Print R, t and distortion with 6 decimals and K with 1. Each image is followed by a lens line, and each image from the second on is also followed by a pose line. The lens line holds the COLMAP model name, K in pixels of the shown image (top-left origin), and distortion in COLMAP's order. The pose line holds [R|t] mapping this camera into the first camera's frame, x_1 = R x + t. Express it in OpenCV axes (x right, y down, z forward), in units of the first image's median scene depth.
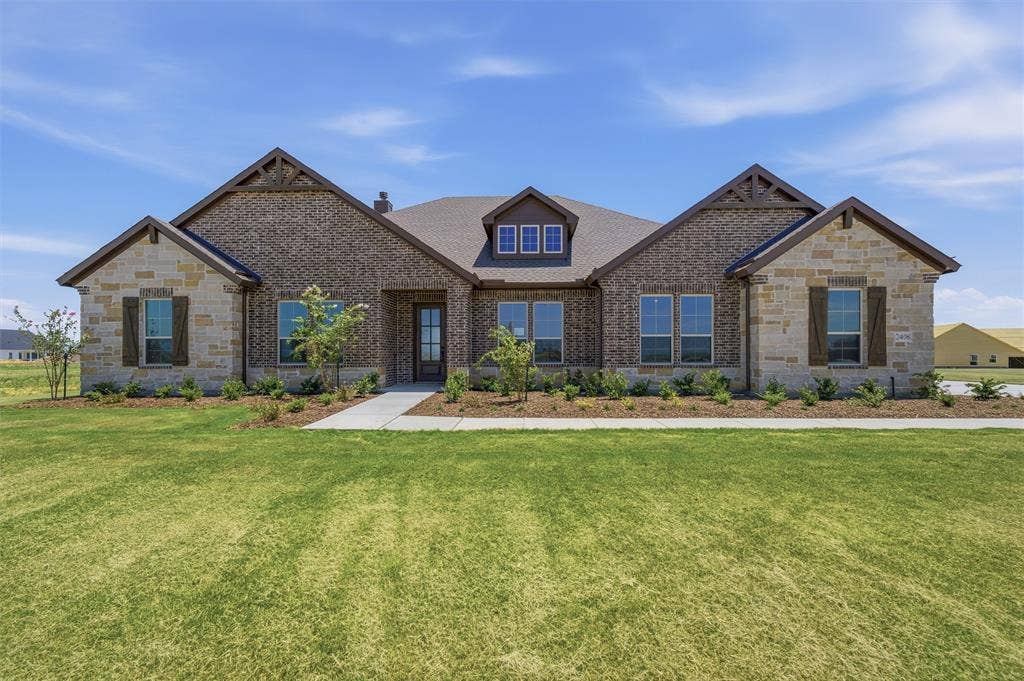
lens RADIAL K [[416.5, 0, 512.1], [0, 416.5, 351.6], [0, 0, 1]] dist [-0.000135, -0.000055]
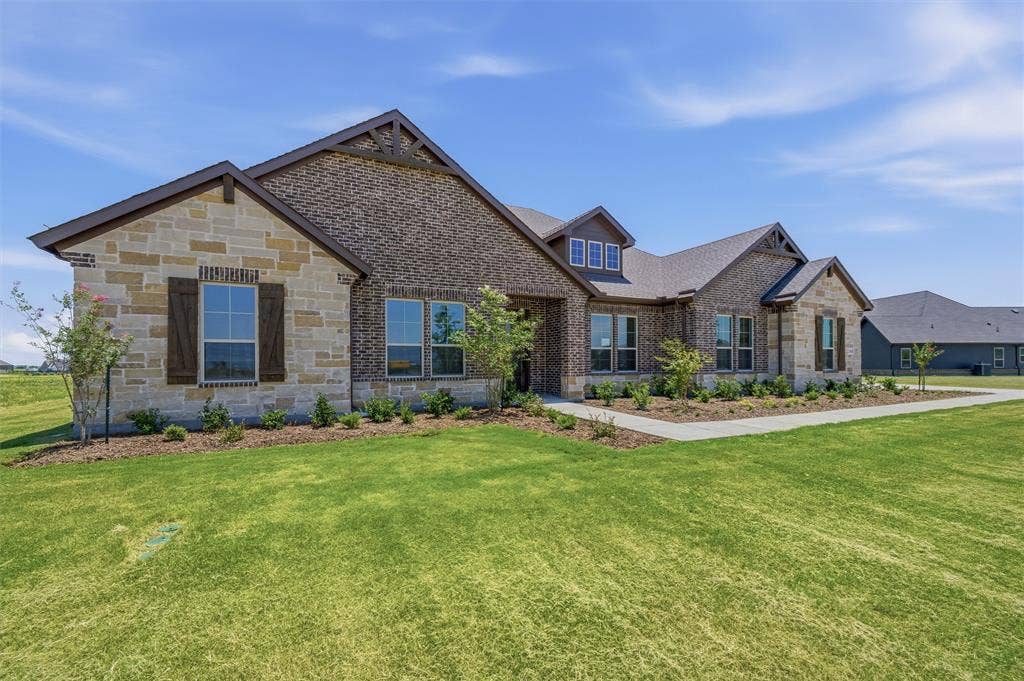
lens RADIAL K [[427.0, 0, 512.8], [0, 427.0, 356.6], [0, 0, 1]] dist [-0.000400, -0.000030]
pose [[0.884636, 0.003996, 0.466266, -0.769401], [0.000753, 0.999950, -0.009999, -0.000971], [-0.466282, 0.009197, 0.884588, 0.168072]]
